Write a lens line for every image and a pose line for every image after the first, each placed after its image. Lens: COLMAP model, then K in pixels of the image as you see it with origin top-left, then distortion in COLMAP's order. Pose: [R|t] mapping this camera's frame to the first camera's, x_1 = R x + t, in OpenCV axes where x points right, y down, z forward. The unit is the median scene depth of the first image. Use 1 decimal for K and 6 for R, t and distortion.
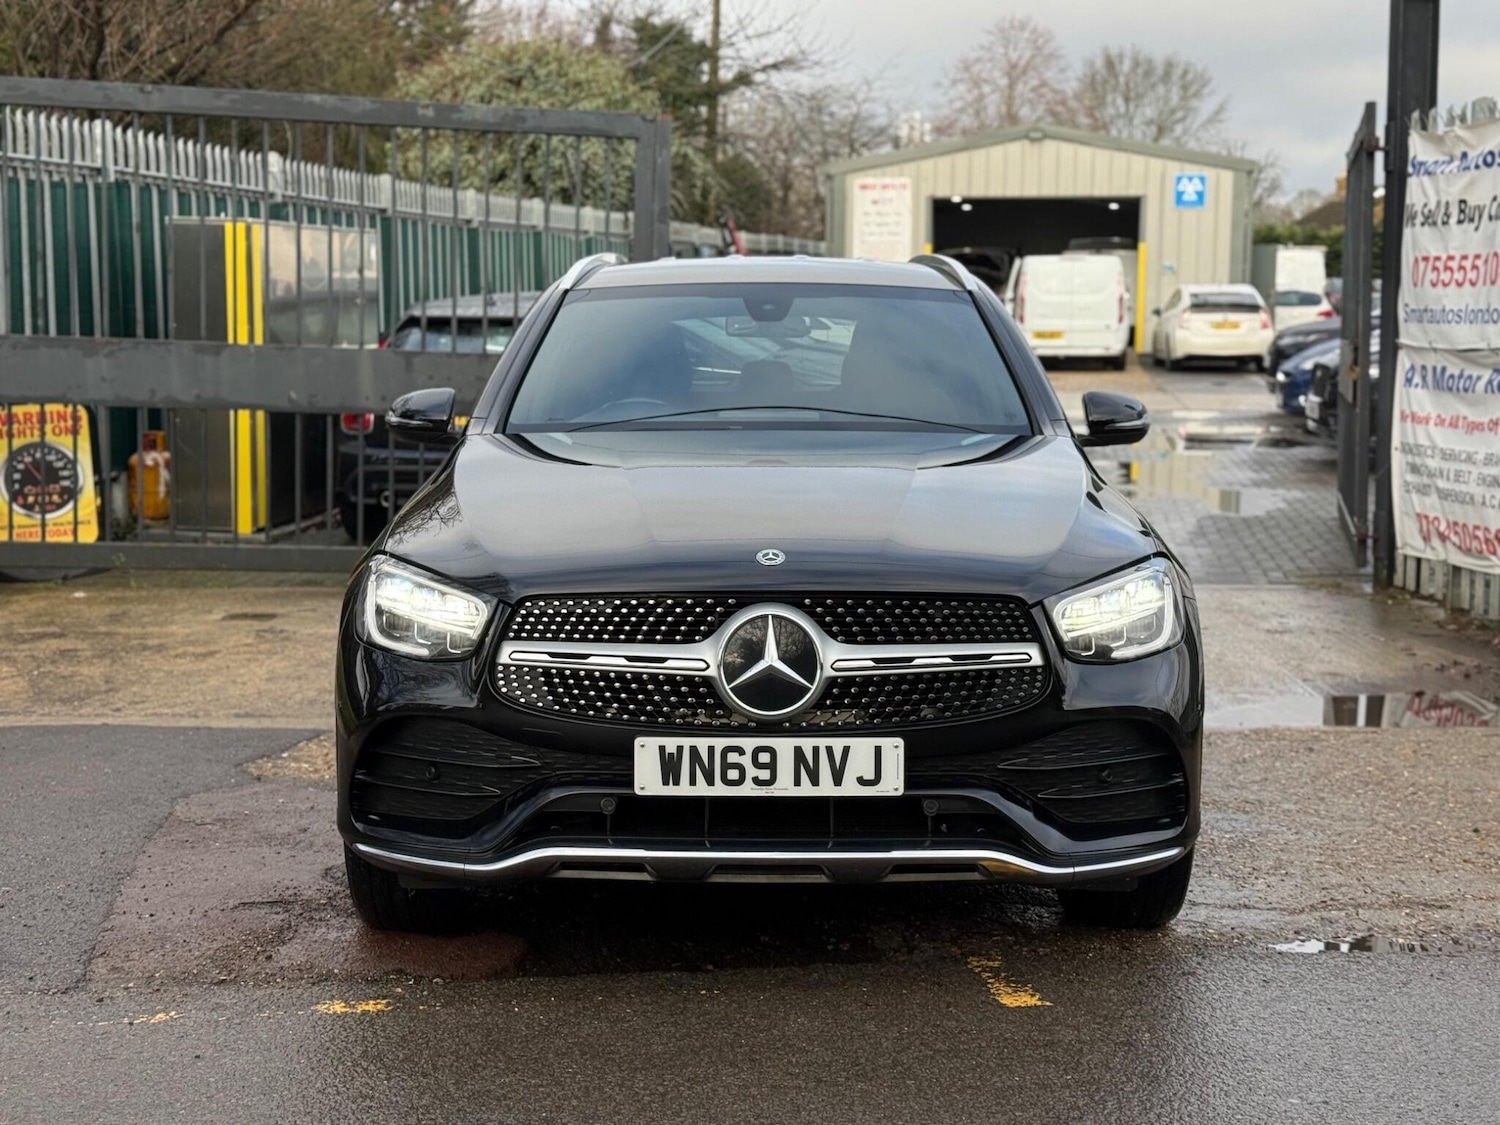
lens RADIAL K [[2151.2, 0, 655.2], [0, 2151.2, 598.9], [0, 0, 1]] dist [0.187557, 0.002977]
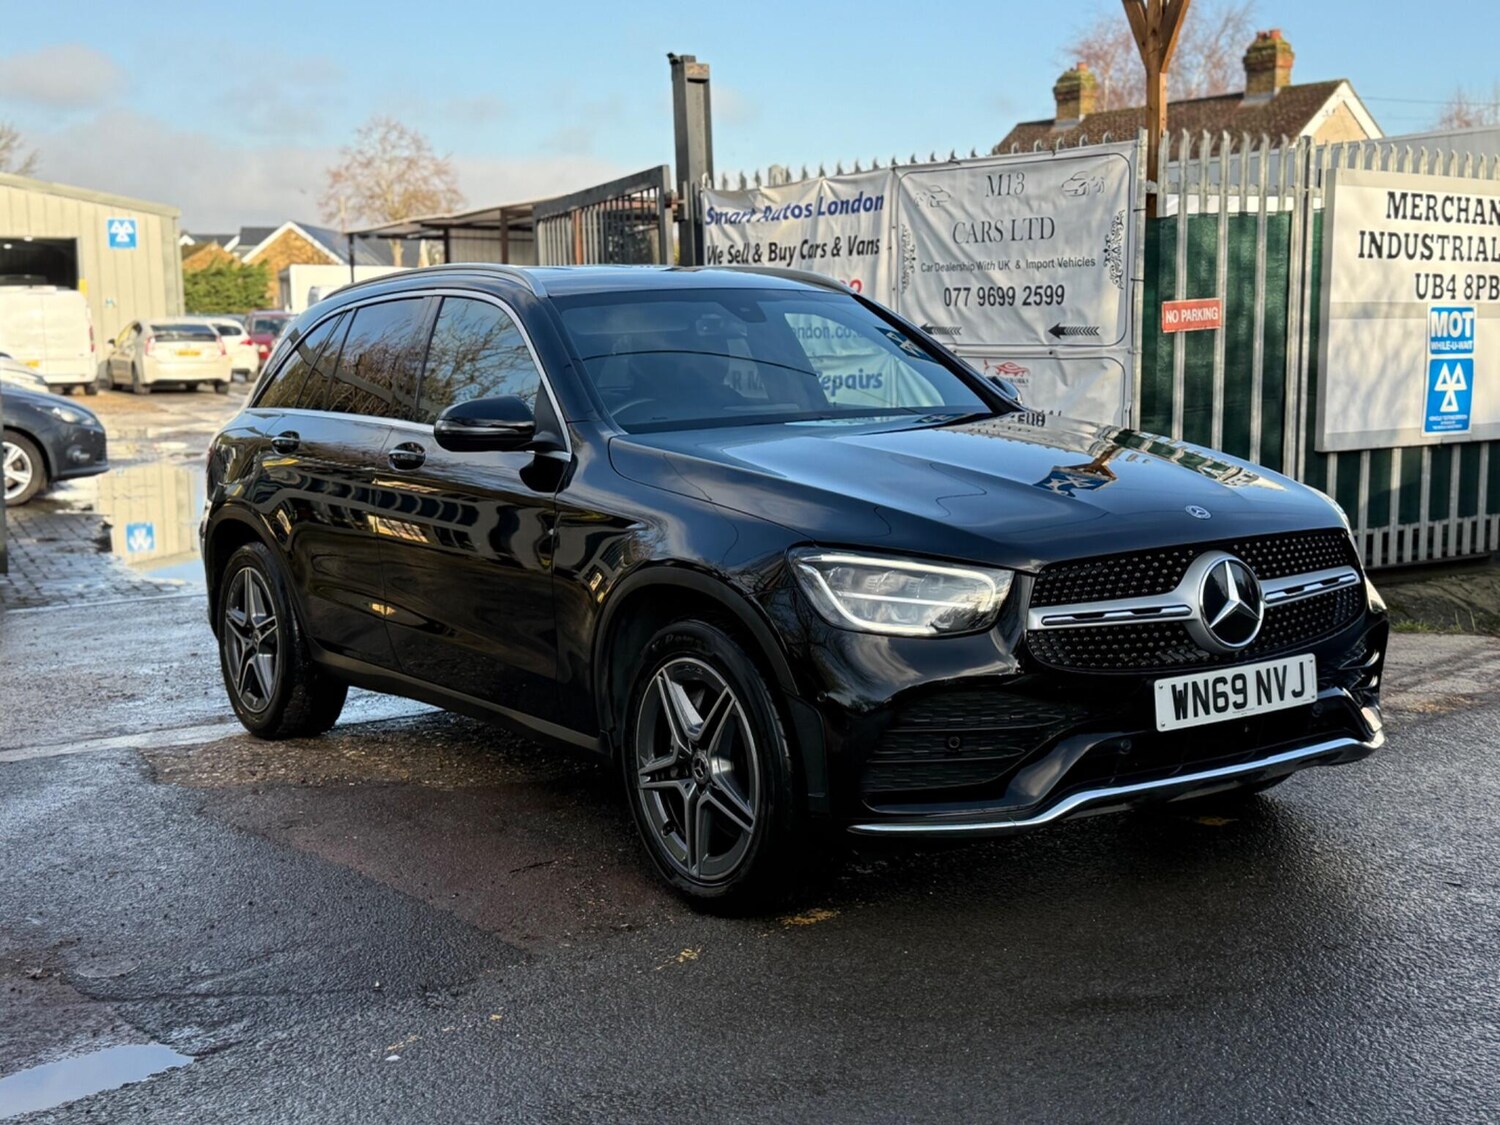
lens RADIAL K [[1853.7, 0, 748.8], [0, 1853.7, 559.4], [0, 0, 1]] dist [0.206873, -0.515688]
pose [[0.810605, -0.087664, 0.578995, -0.729245], [0.097864, 0.995106, 0.013655, -0.031469], [-0.577358, 0.045593, 0.815217, 0.329550]]
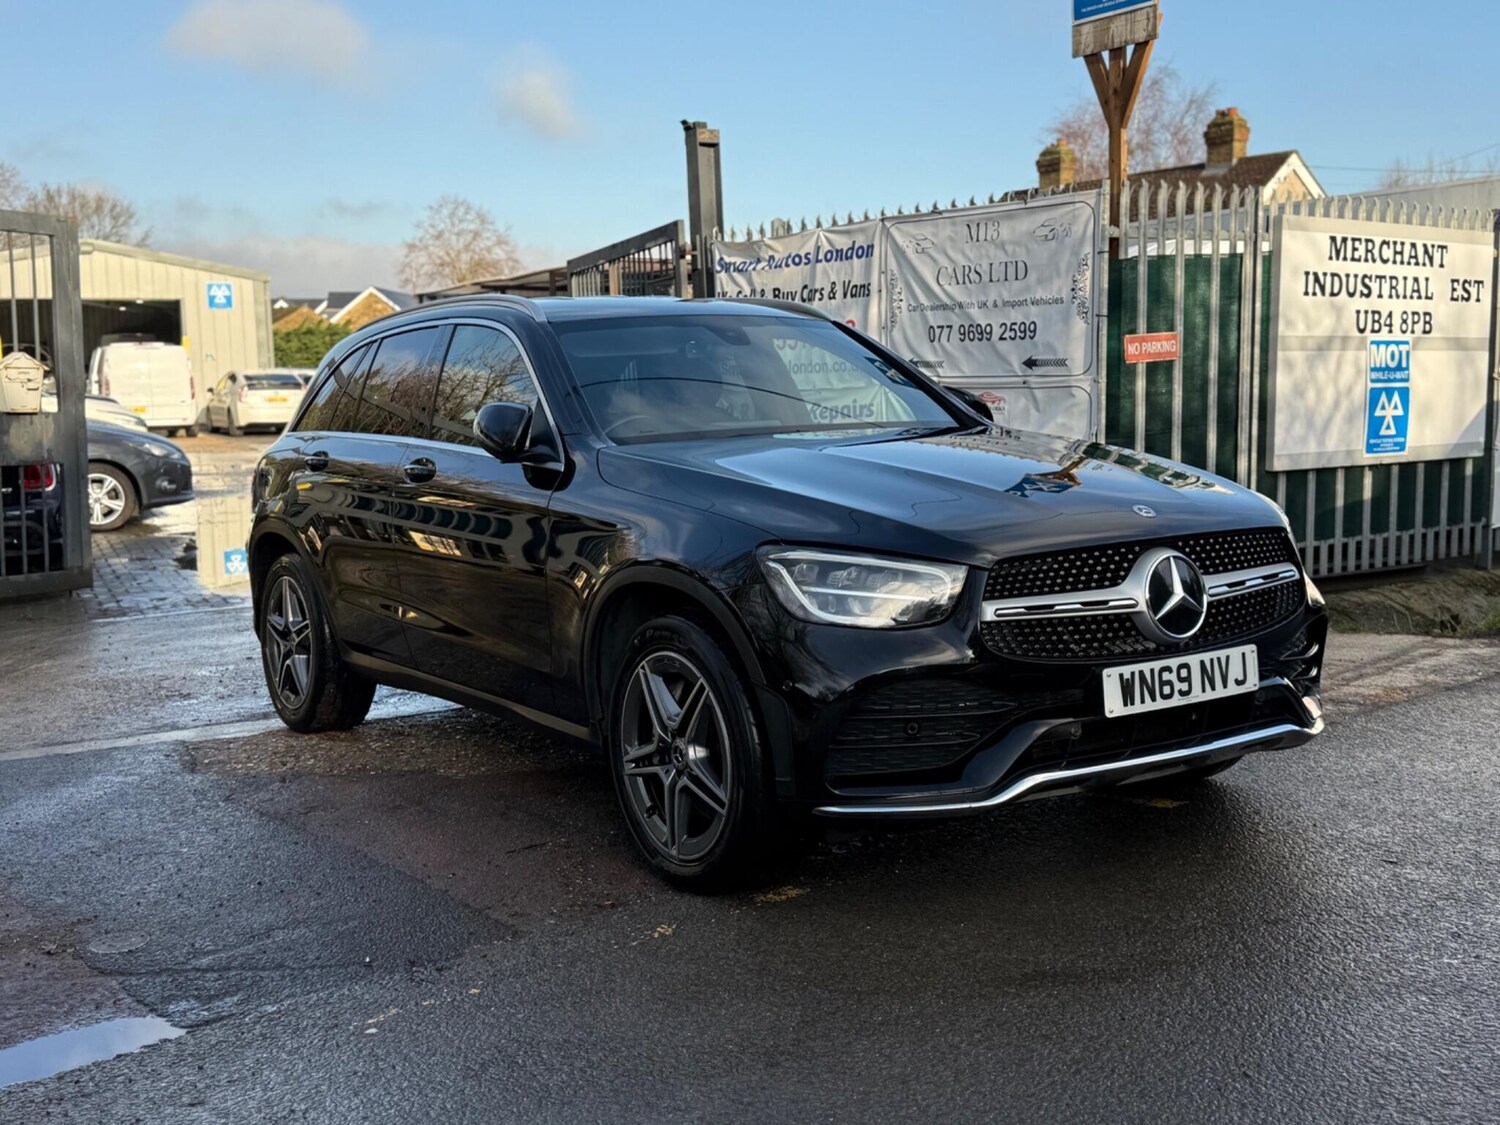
lens RADIAL K [[1624.2, 0, 750.0], [0, 1624.2, 562.5], [0, 0, 1]] dist [0.202199, -0.486249]
pose [[0.818814, -0.085868, 0.567601, -0.666524], [0.103334, 0.994646, 0.001404, -0.014781], [-0.564683, 0.057503, 0.823303, 0.367498]]
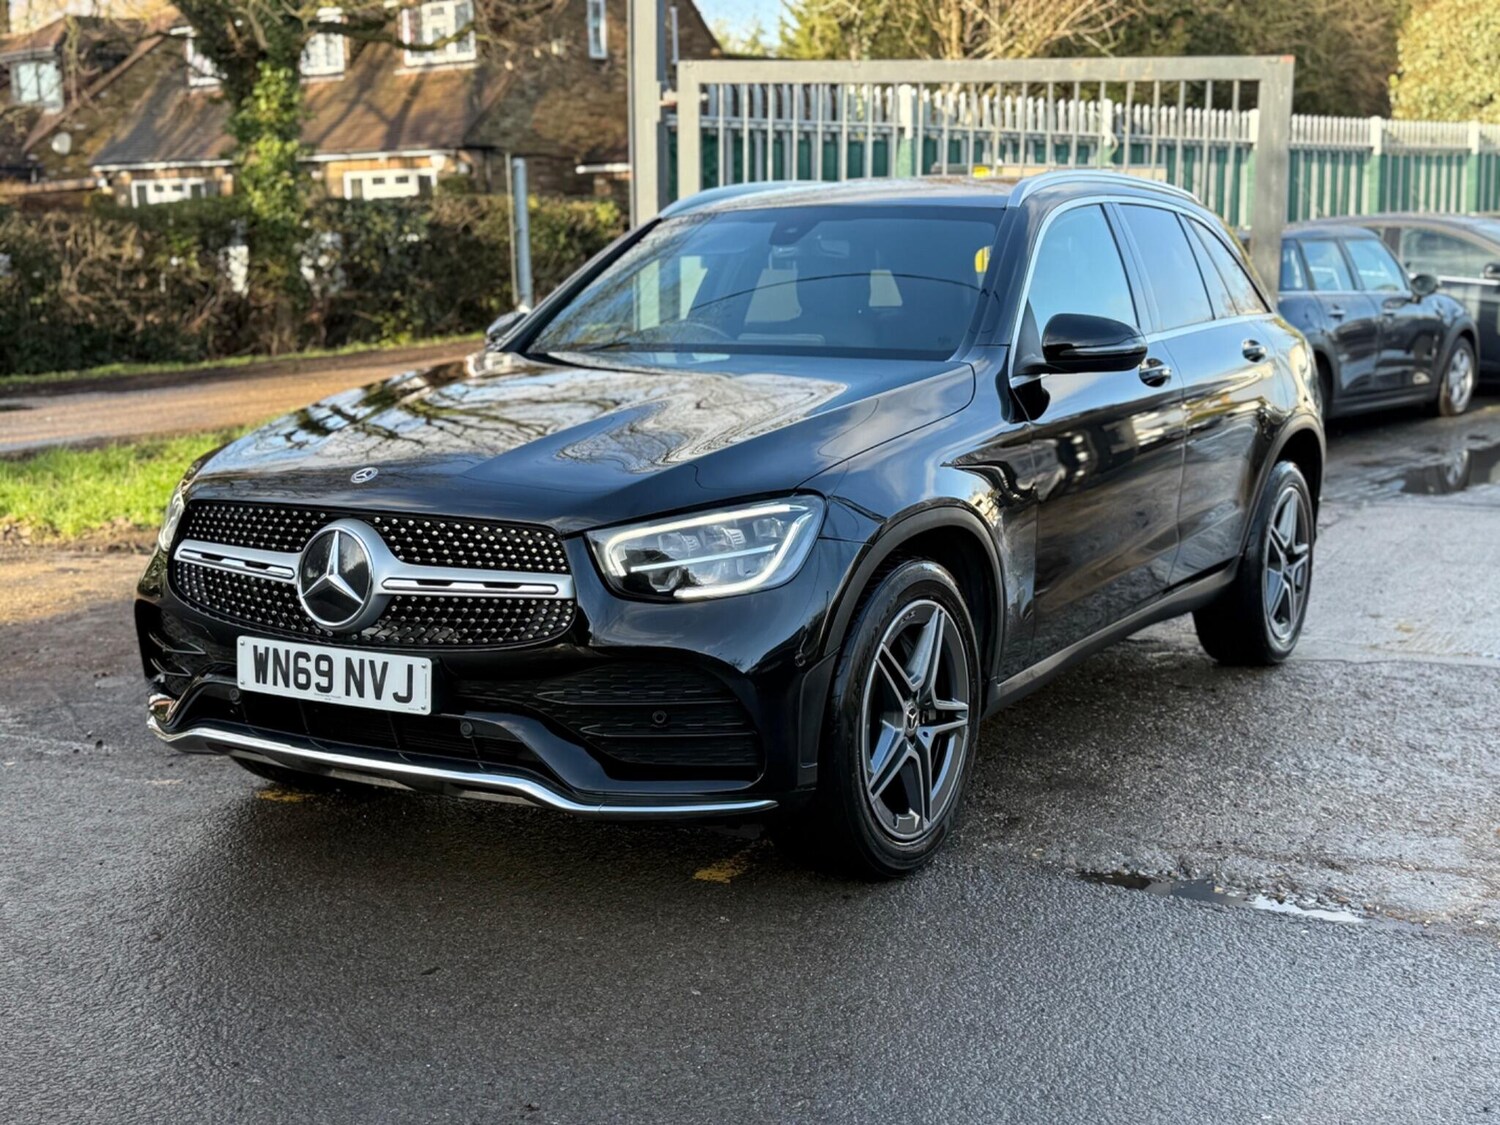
lens RADIAL K [[1853.7, 0, 748.8], [0, 1853.7, 559.4], [0, 0, 1]] dist [0.206873, -0.515688]
pose [[0.861689, 0.068333, -0.502816, 0.678393], [-0.049903, 0.997500, 0.050040, -0.033593], [0.504978, -0.018027, 0.862944, 0.316393]]
